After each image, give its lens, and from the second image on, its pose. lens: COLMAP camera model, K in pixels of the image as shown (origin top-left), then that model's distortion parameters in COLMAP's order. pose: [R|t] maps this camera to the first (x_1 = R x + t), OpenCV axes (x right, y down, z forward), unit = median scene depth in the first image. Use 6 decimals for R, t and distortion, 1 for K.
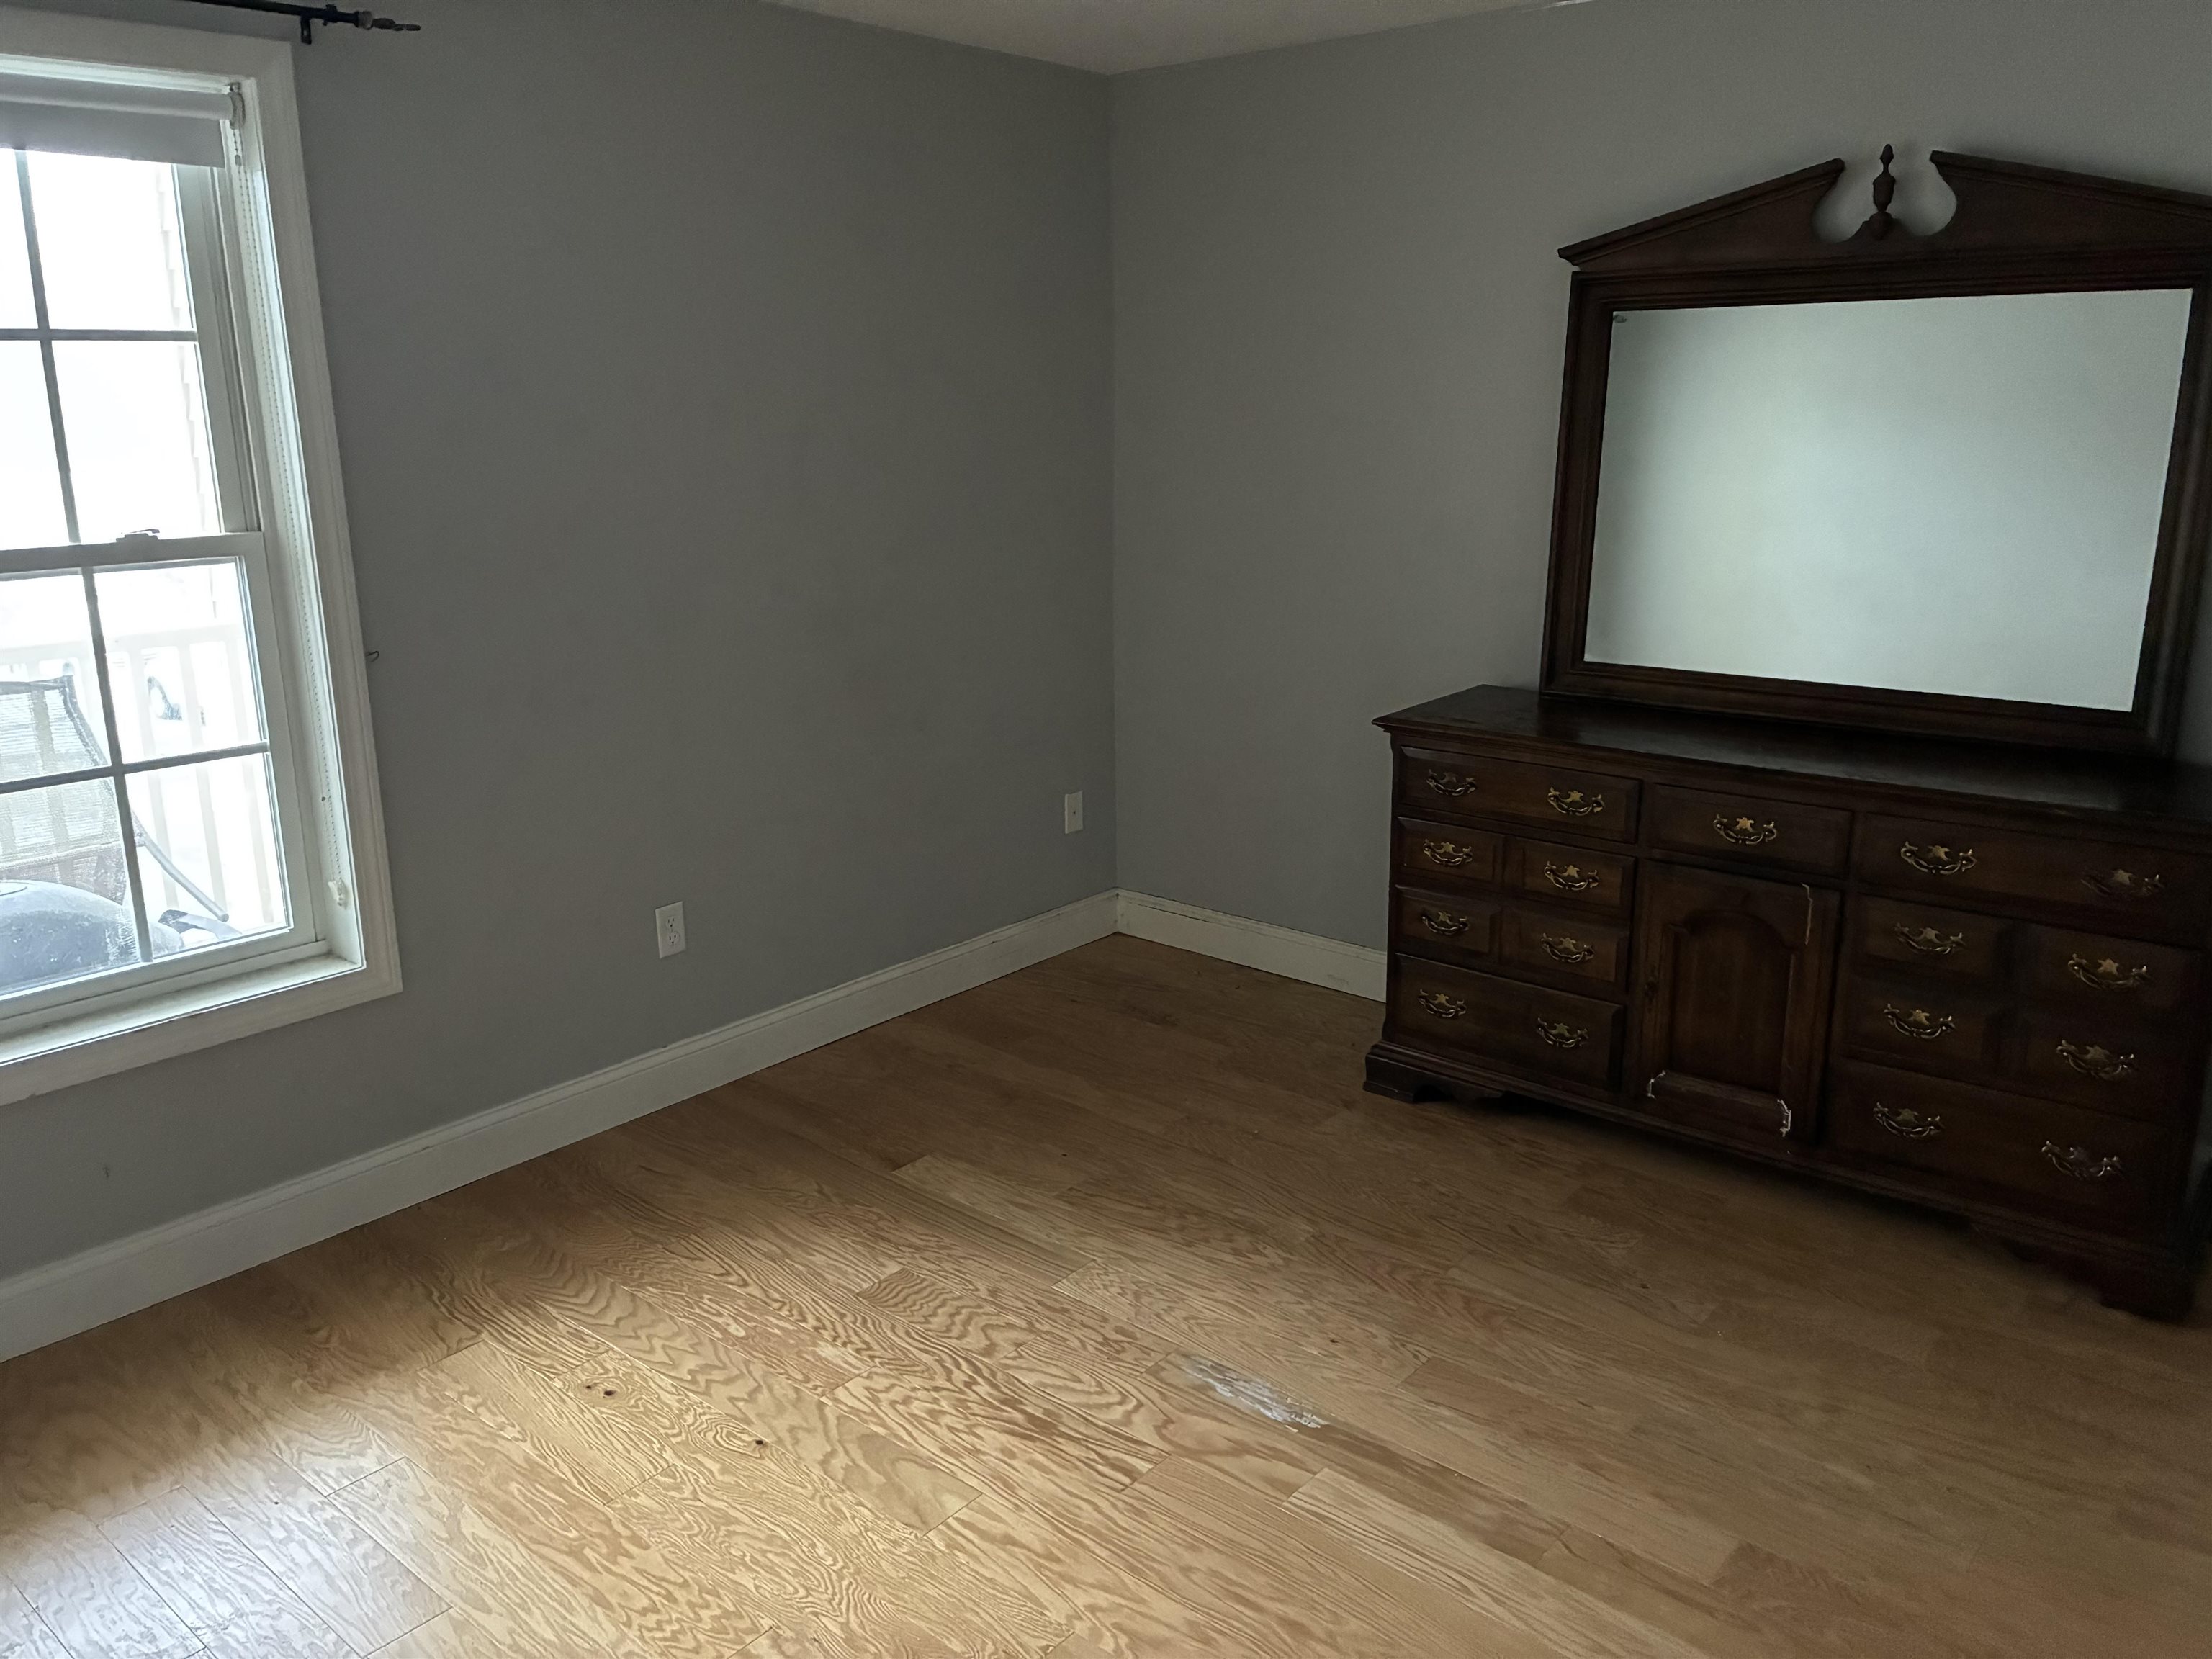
lens RADIAL K [[1666.1, 0, 1106.0], [0, 1666.1, 829.5], [0, 0, 1]] dist [0.110131, -0.146775]
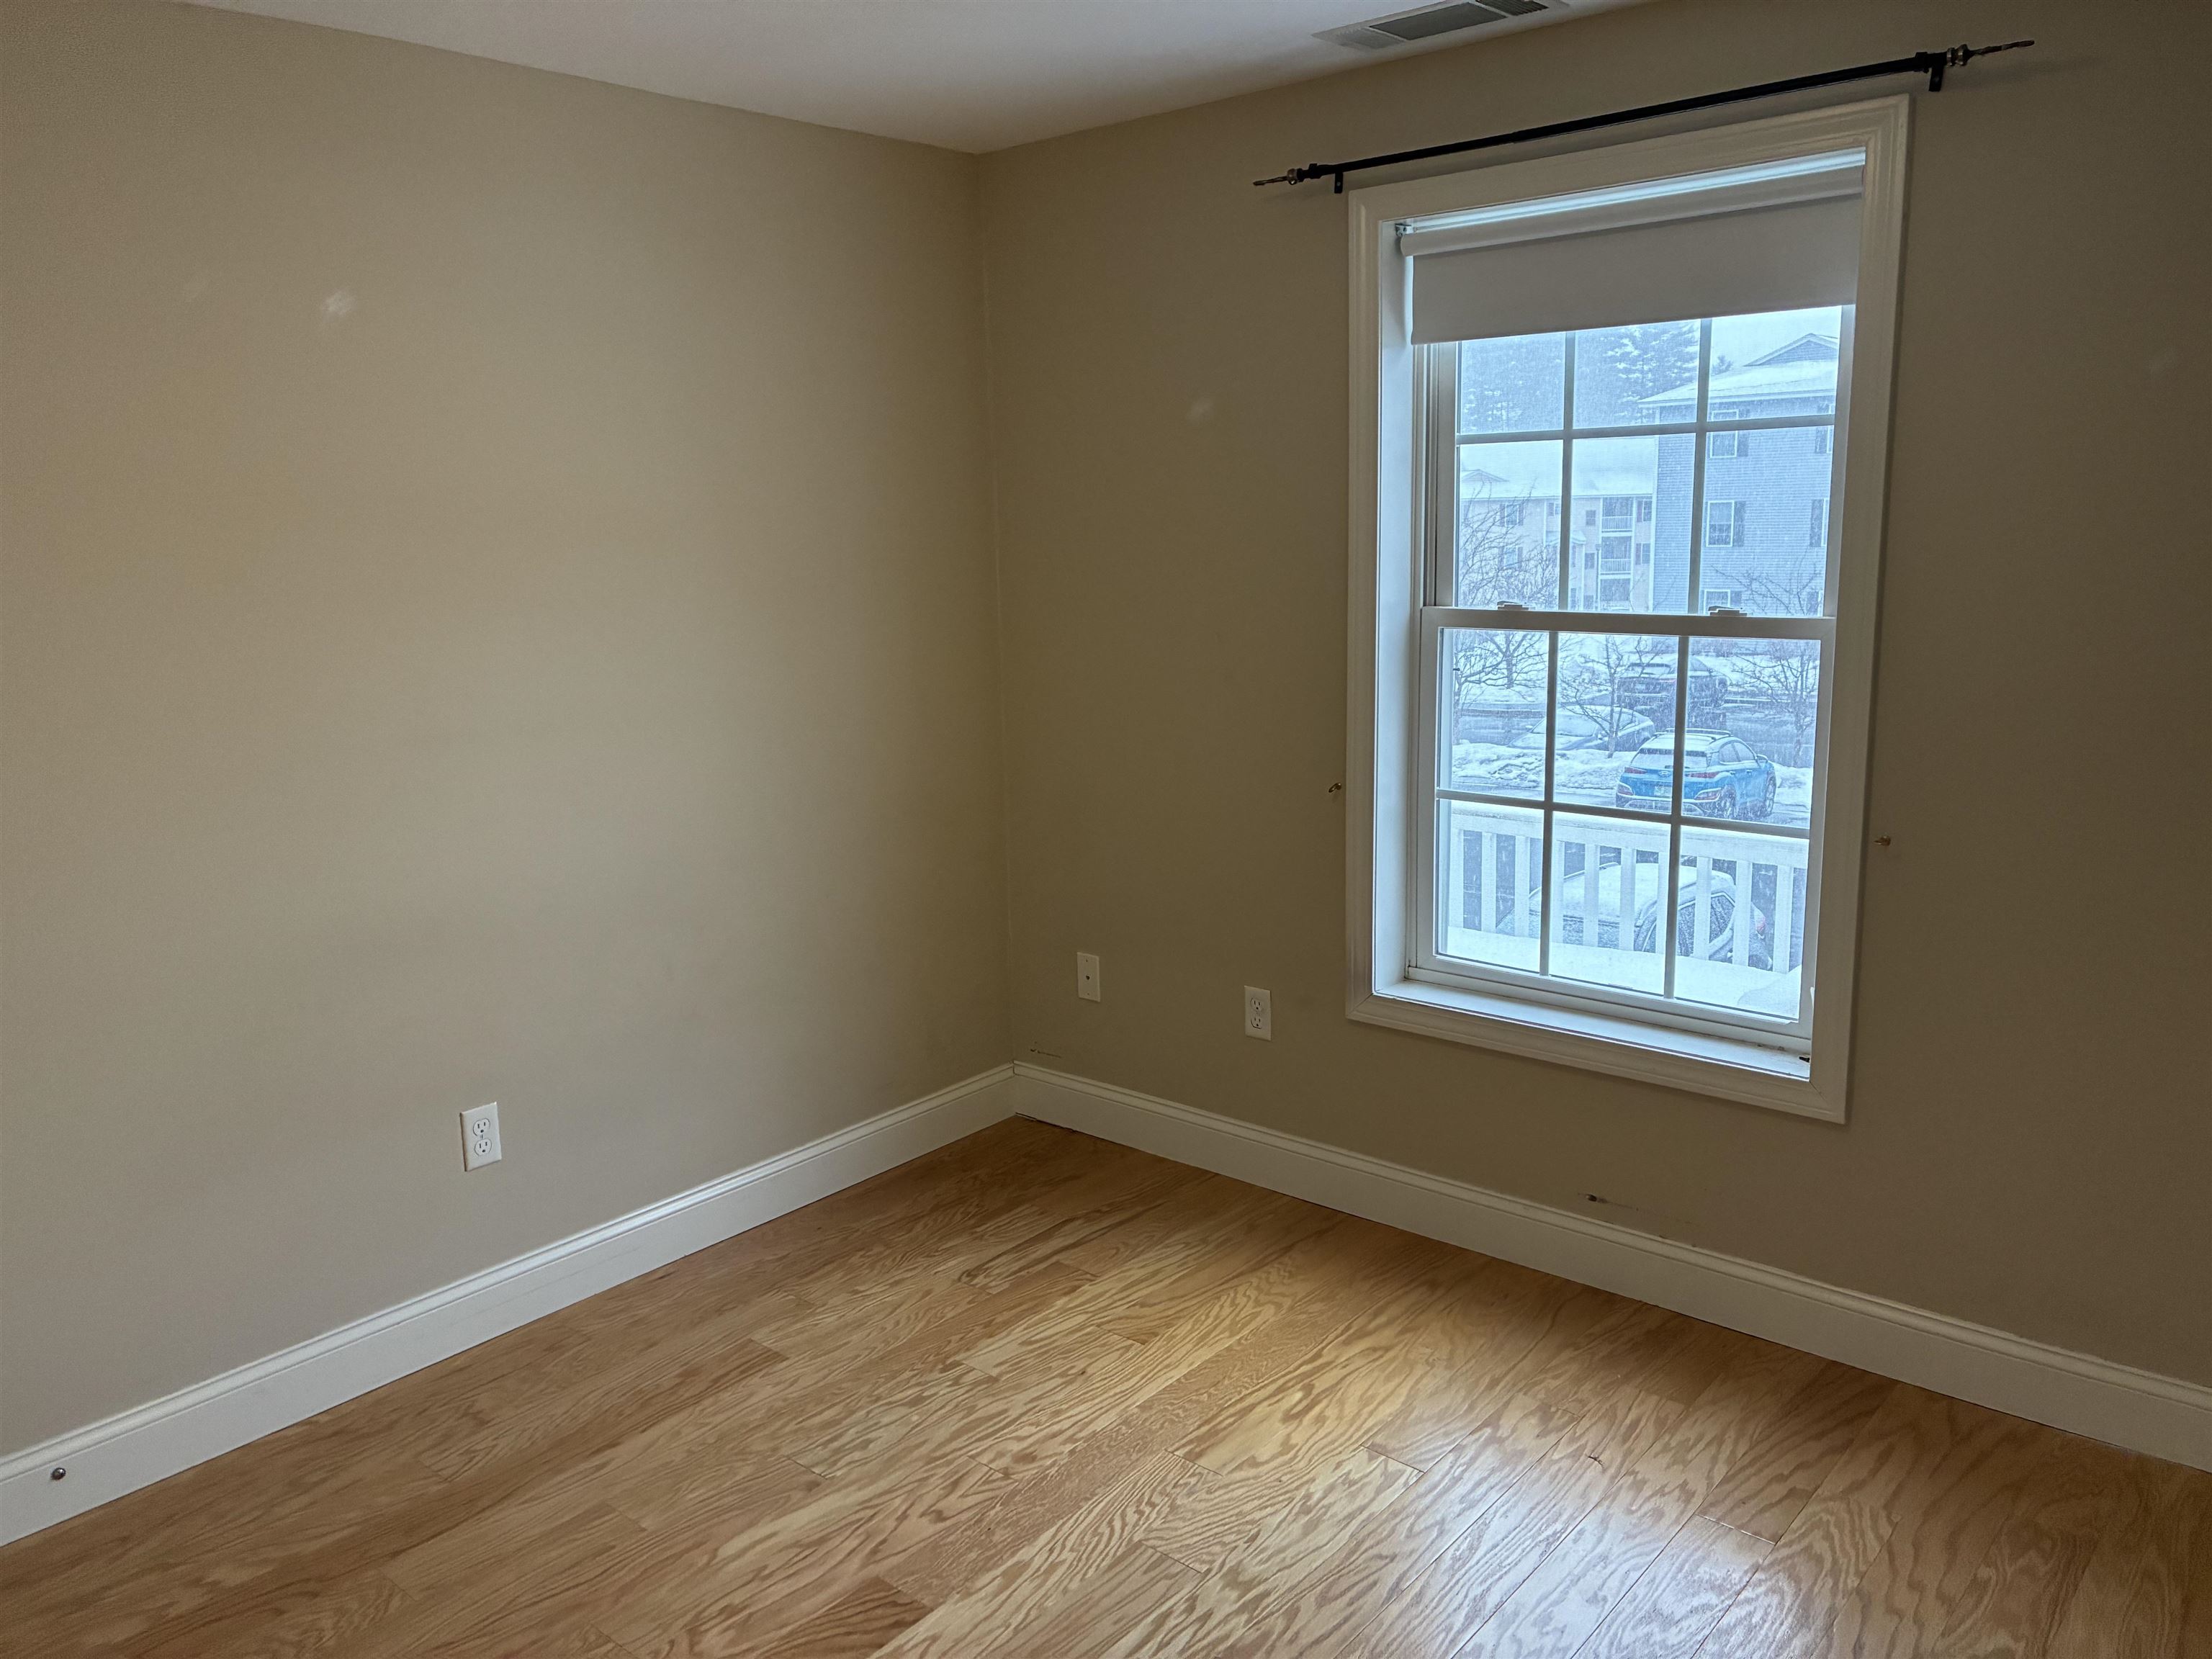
lens RADIAL K [[1666.1, 0, 1106.0], [0, 1666.1, 829.5], [0, 0, 1]] dist [0.110131, -0.146775]
pose [[-0.042976, 0.192015, -0.980451, 0.554776], [-0.224612, 0.954378, 0.196754, -0.173924], [0.973500, 0.228677, 0.002113, 0.694004]]
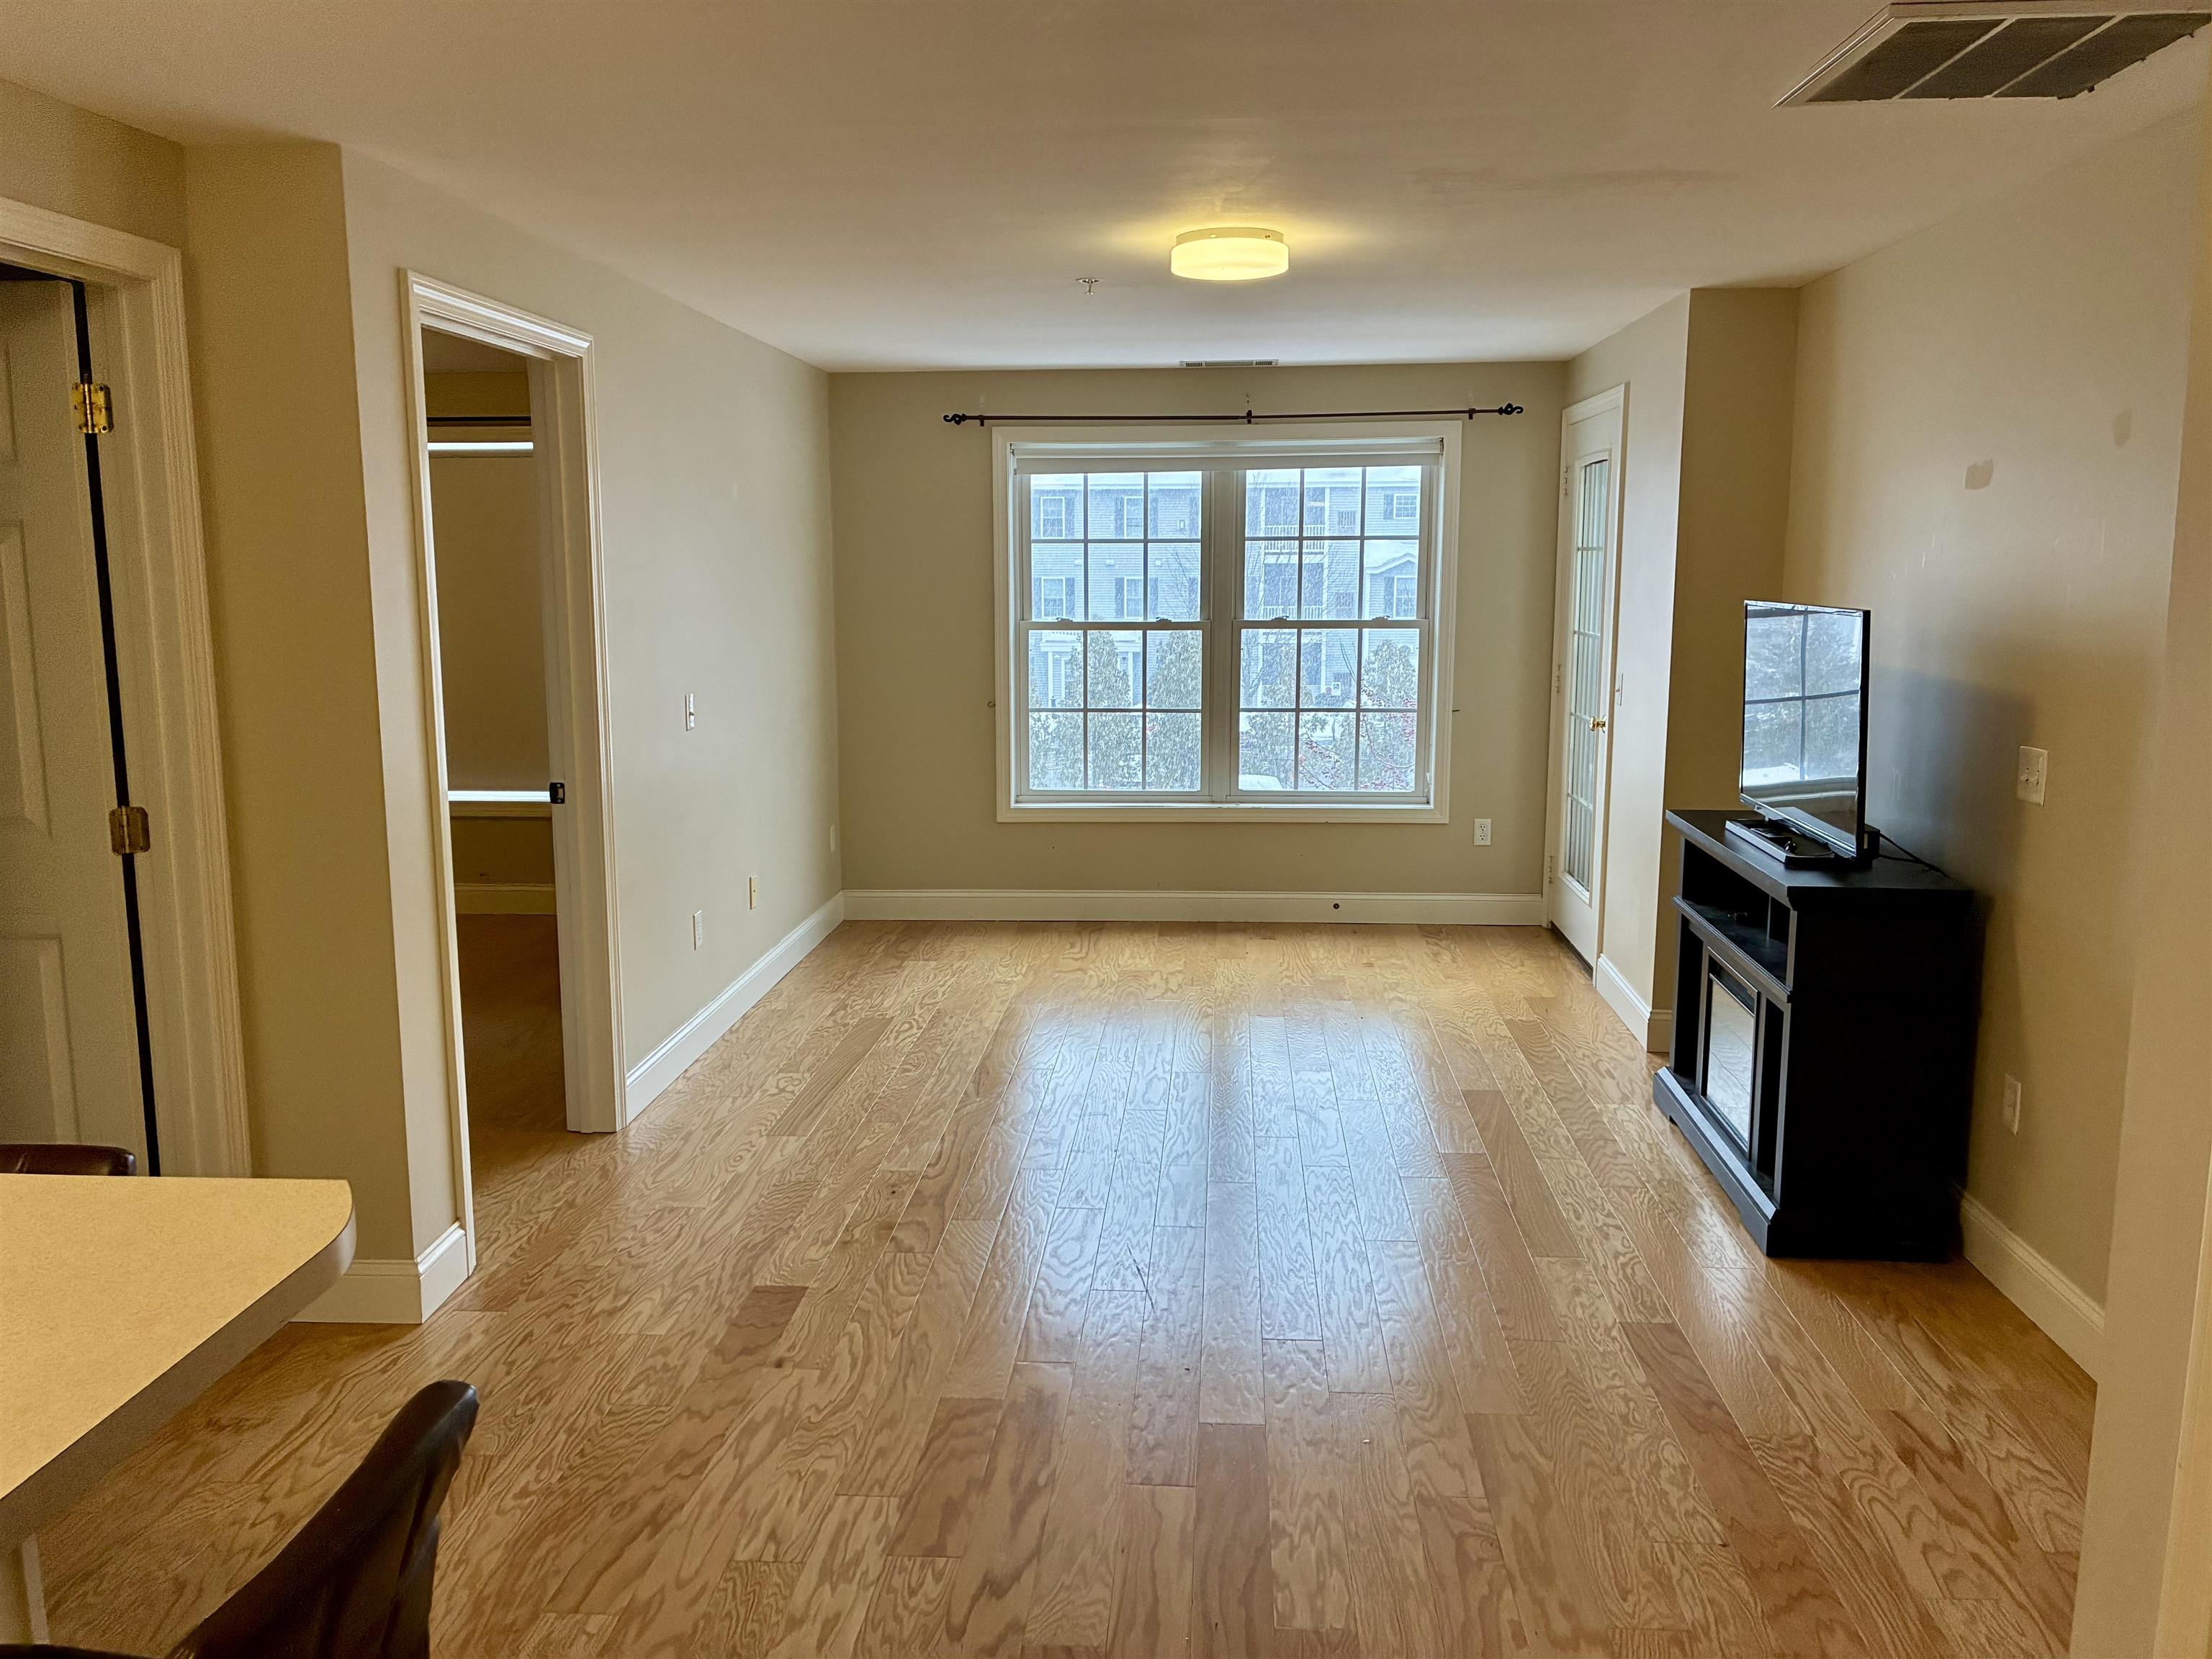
lens RADIAL K [[1666.1, 0, 1106.0], [0, 1666.1, 829.5], [0, 0, 1]] dist [0.110131, -0.146775]
pose [[0.557267, 0.161650, -0.814446, 1.573010], [-0.200806, 0.977988, 0.056713, 0.011217], [0.805686, 0.131941, 0.577461, -0.503866]]
